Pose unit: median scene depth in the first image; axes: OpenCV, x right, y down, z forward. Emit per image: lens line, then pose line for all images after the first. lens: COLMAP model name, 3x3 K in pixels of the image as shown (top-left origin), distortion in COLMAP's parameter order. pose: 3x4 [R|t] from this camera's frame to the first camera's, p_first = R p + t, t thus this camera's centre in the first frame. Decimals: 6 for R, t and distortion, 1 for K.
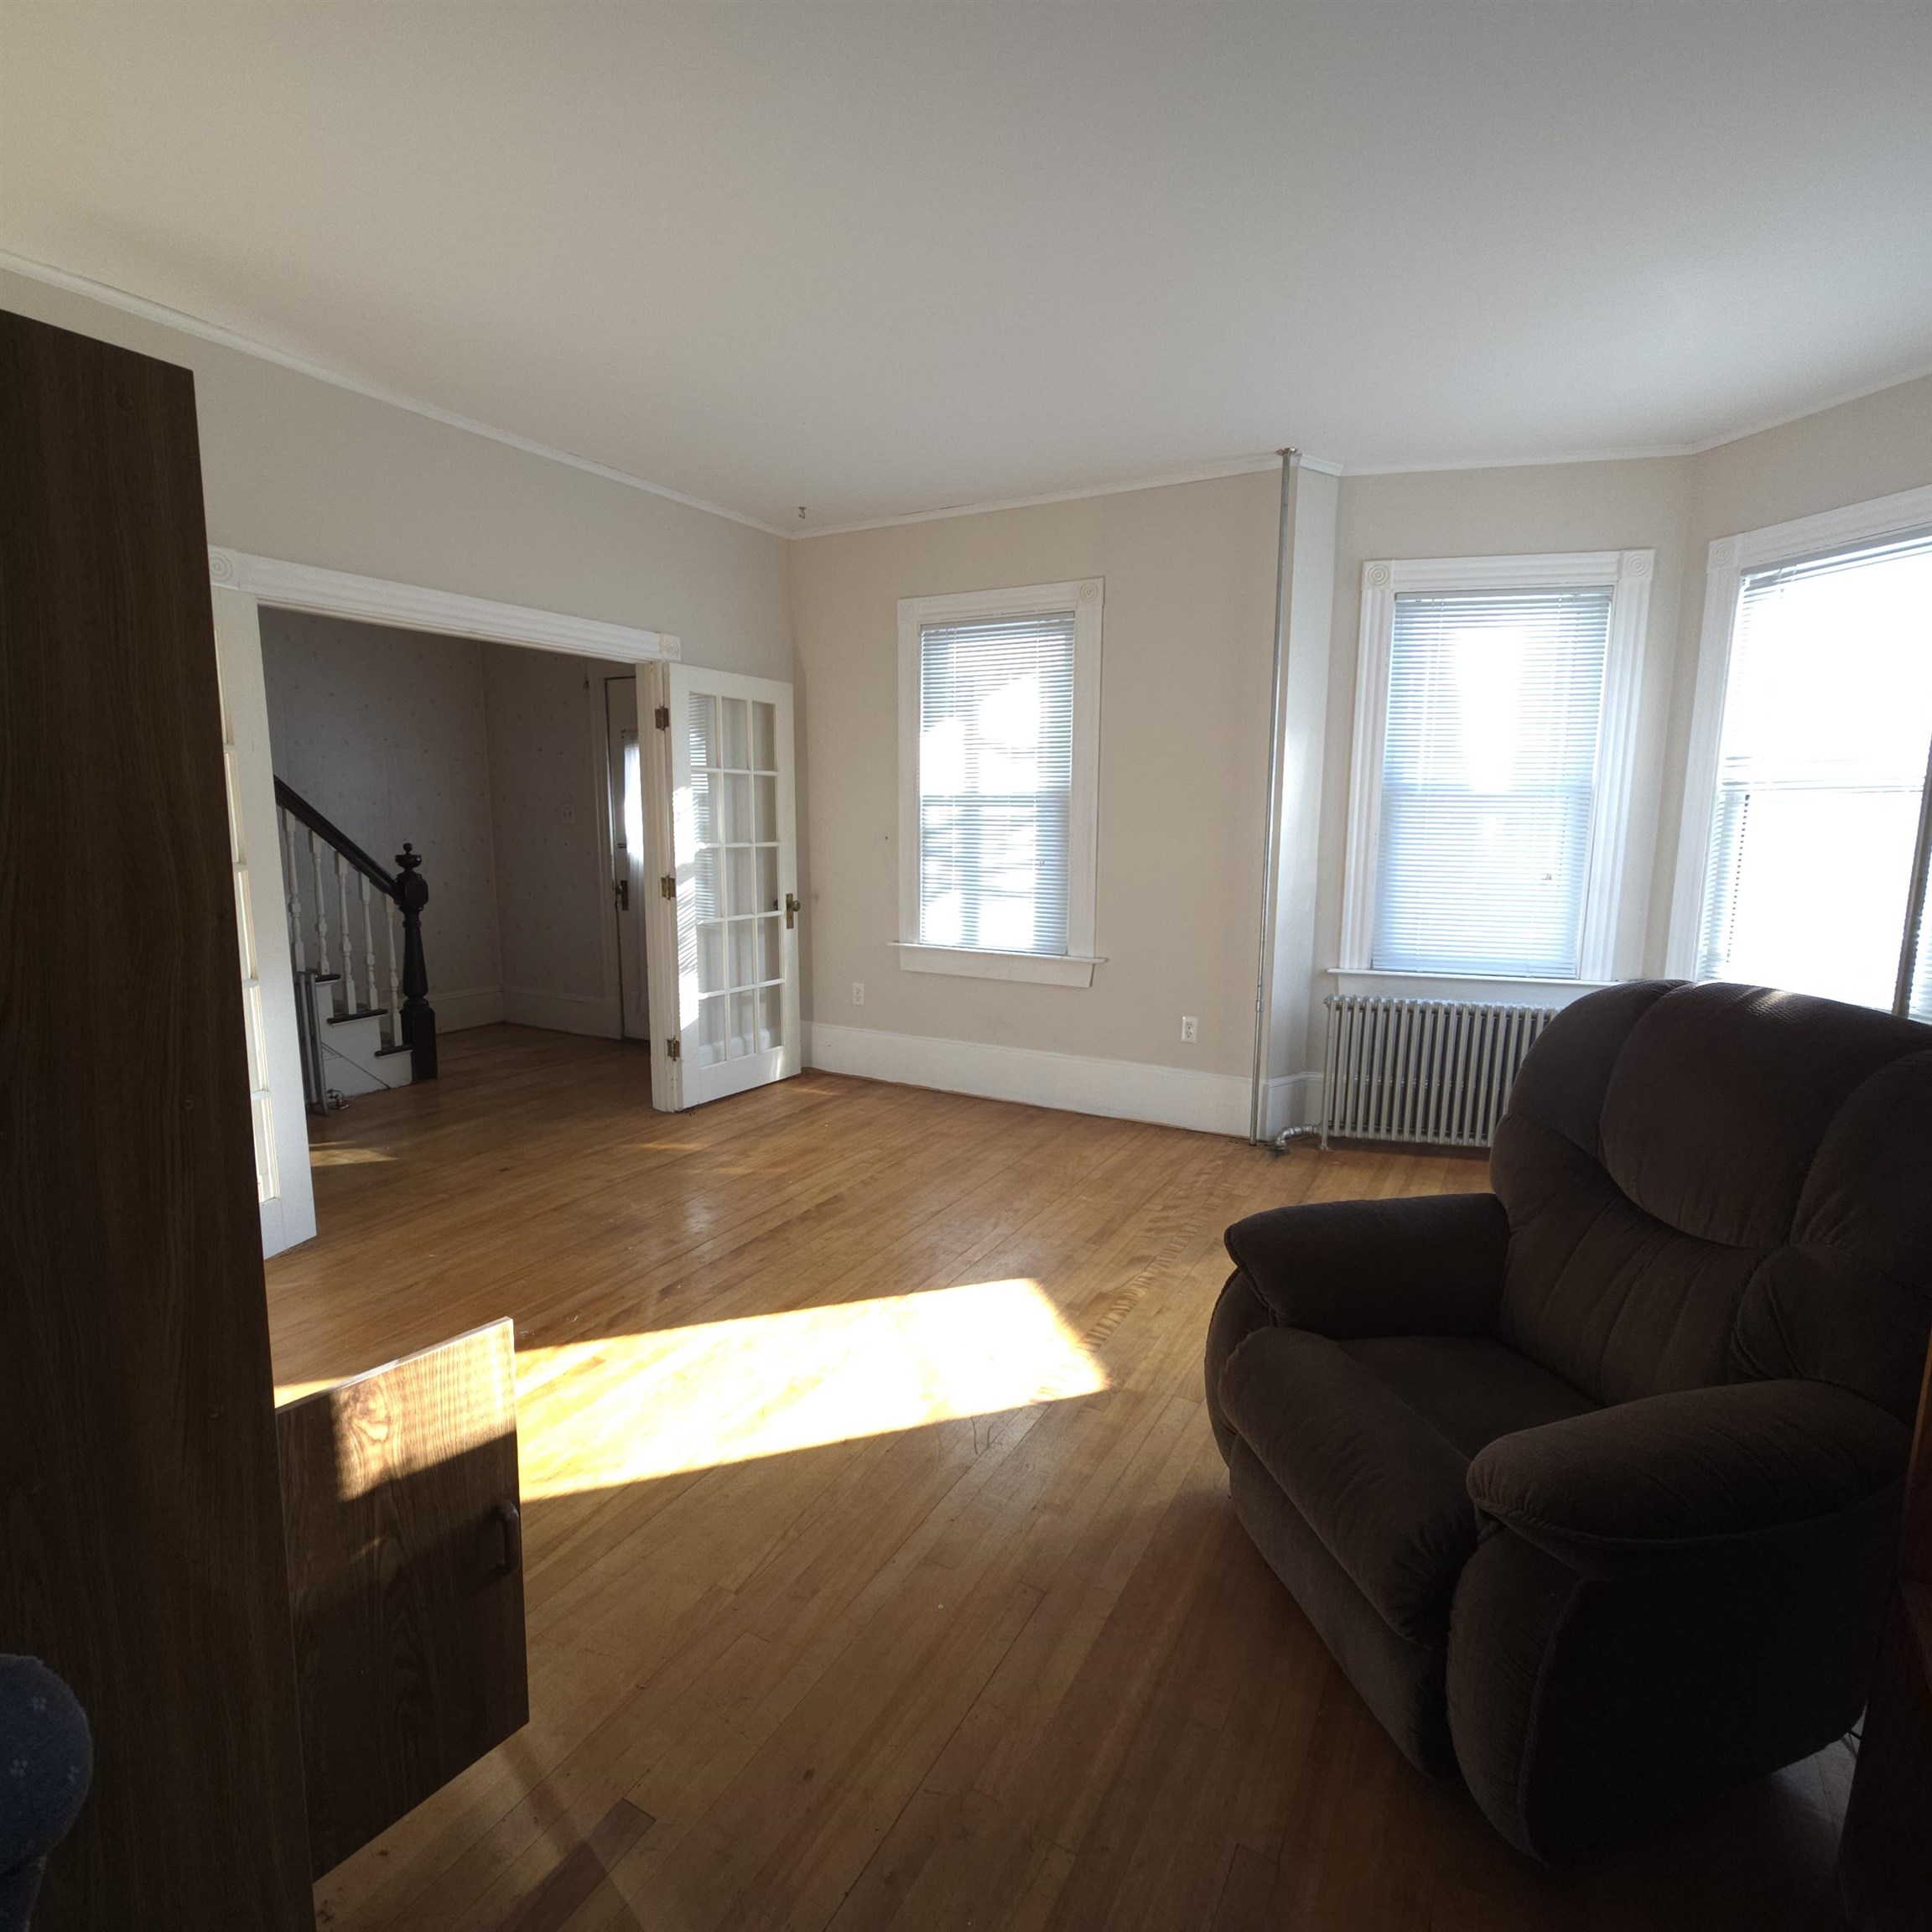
lens RADIAL K [[1068.4, 0, 965.8], [0, 1068.4, 990.4], [0, 0, 1]] dist [-0.019374, 0.000279]
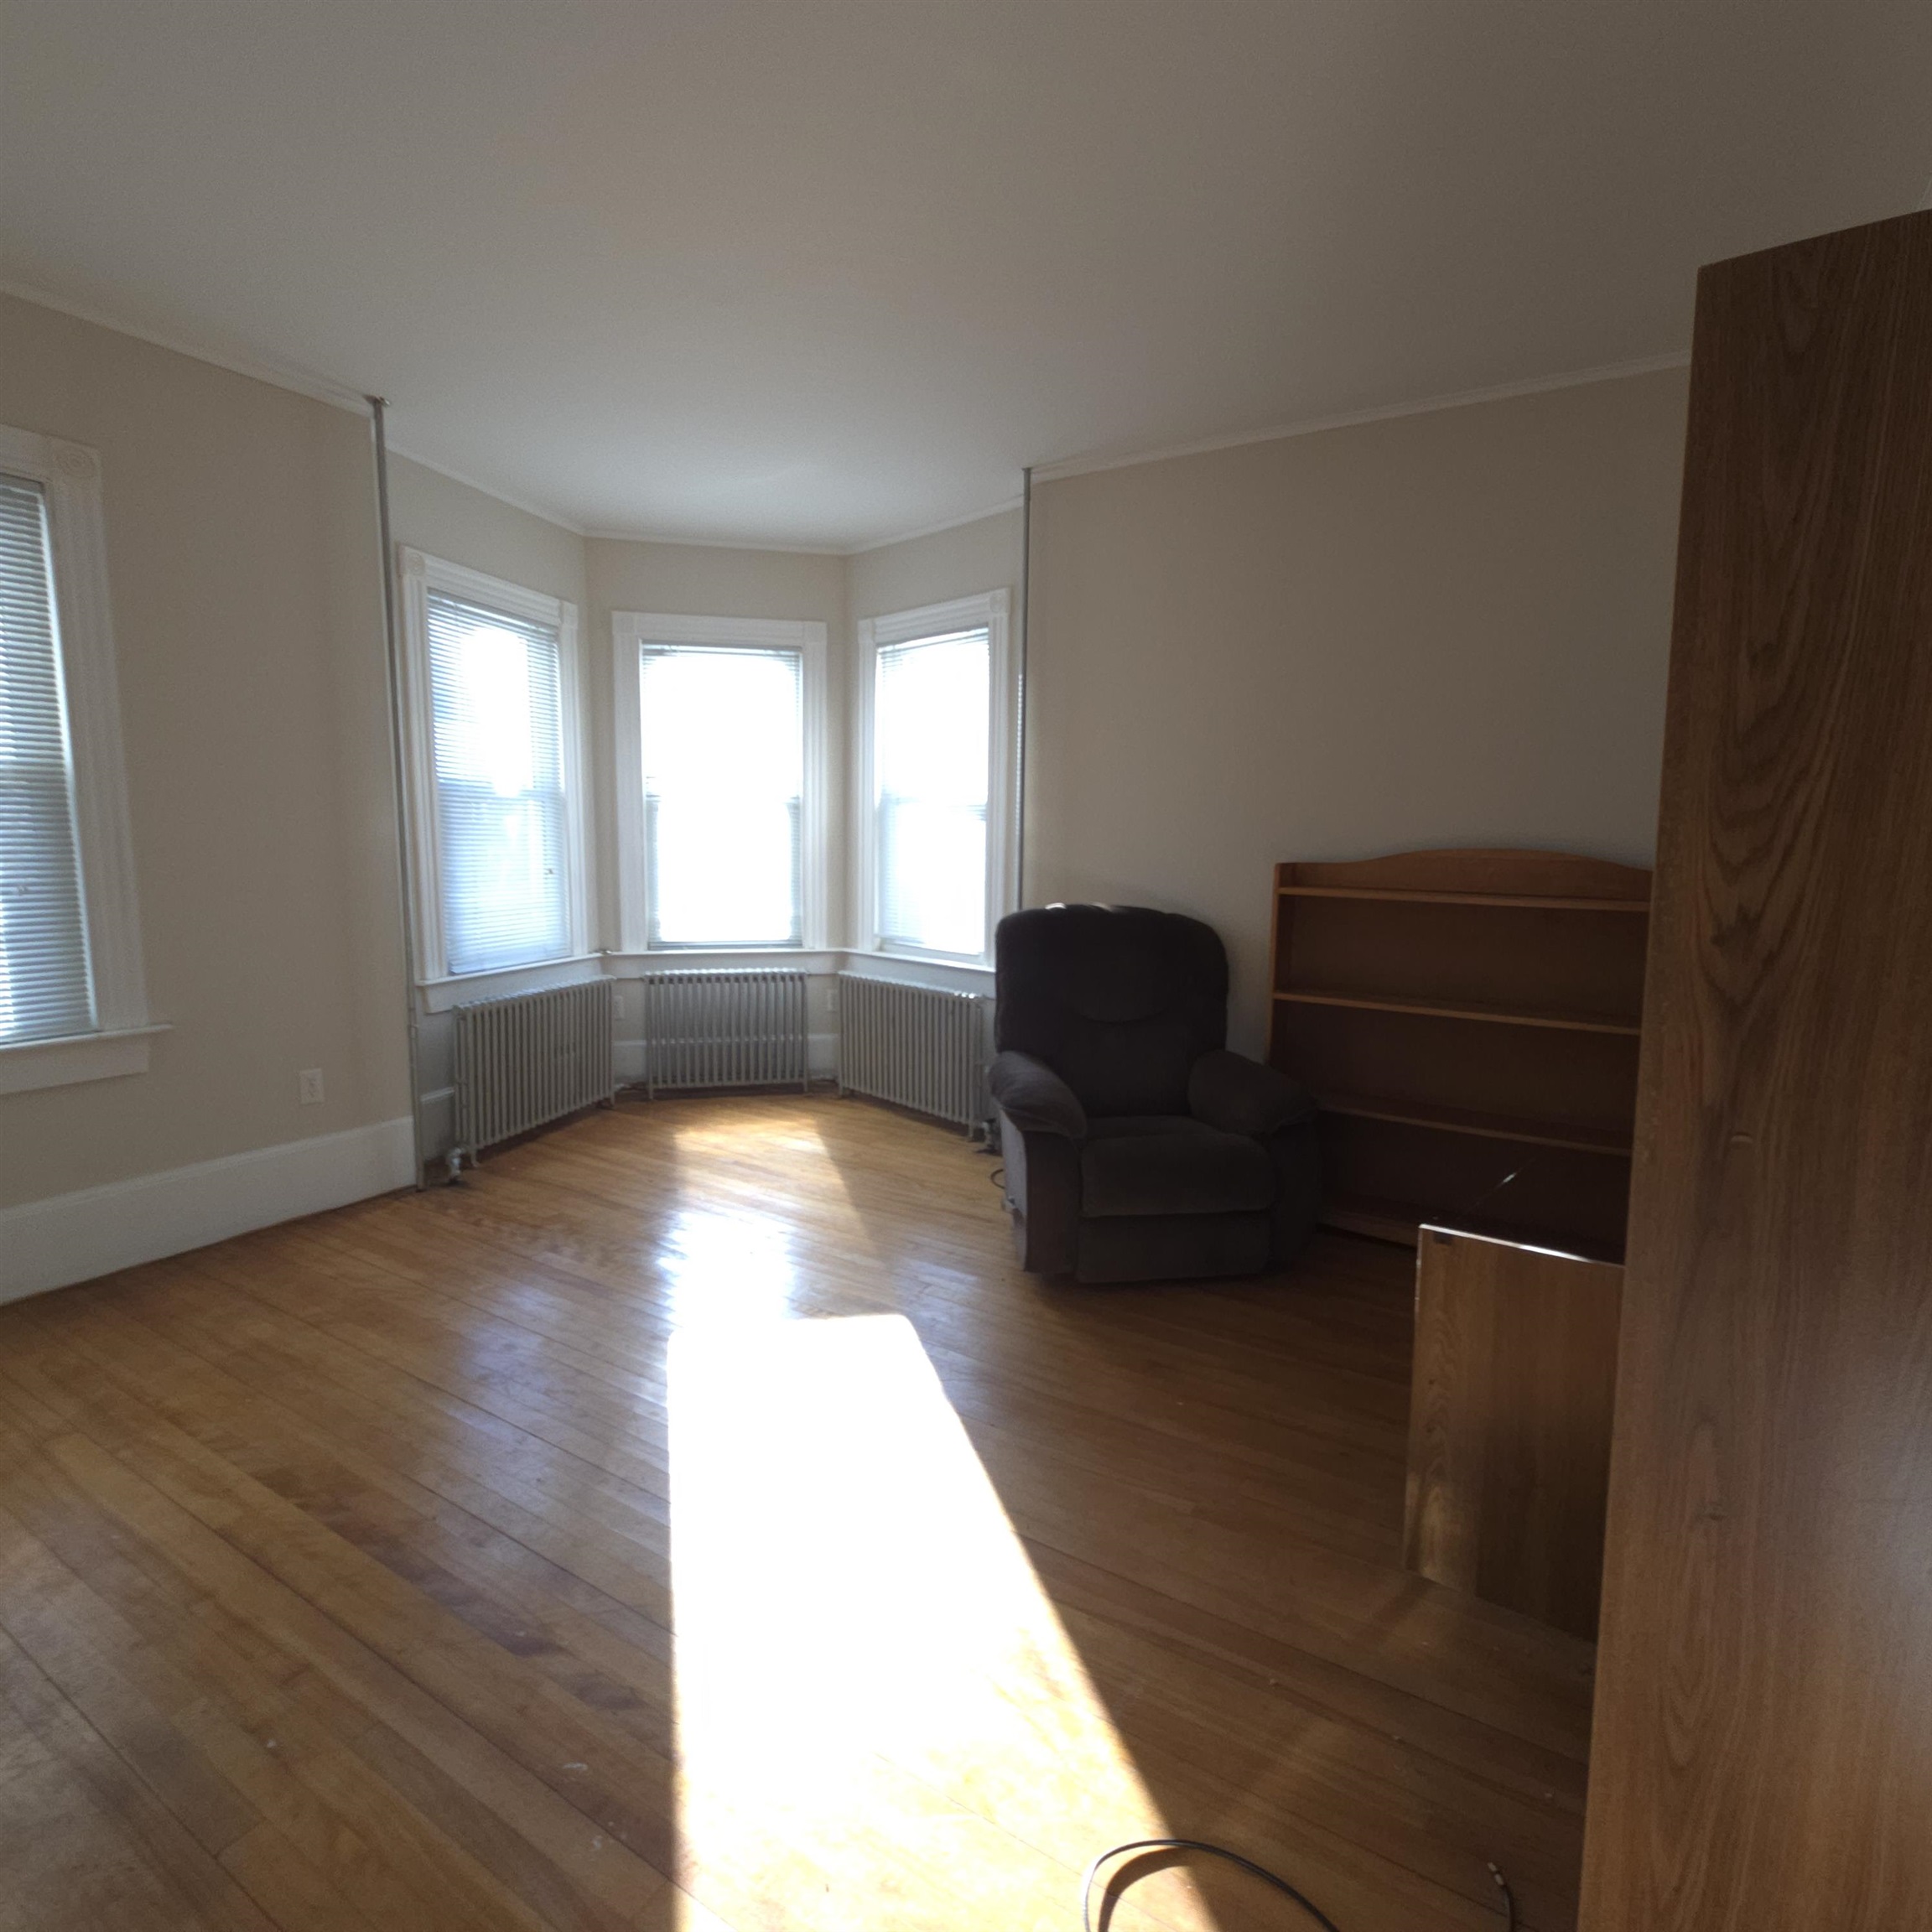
lens RADIAL K [[1068.4, 0, 965.8], [0, 1068.4, 990.4], [0, 0, 1]] dist [-0.019374, 0.000279]
pose [[-0.008987, -0.147210, 0.989064, -0.638975], [0.149102, 0.977850, 0.146896, -0.086382], [-0.988781, 0.148792, 0.013161, 0.580725]]
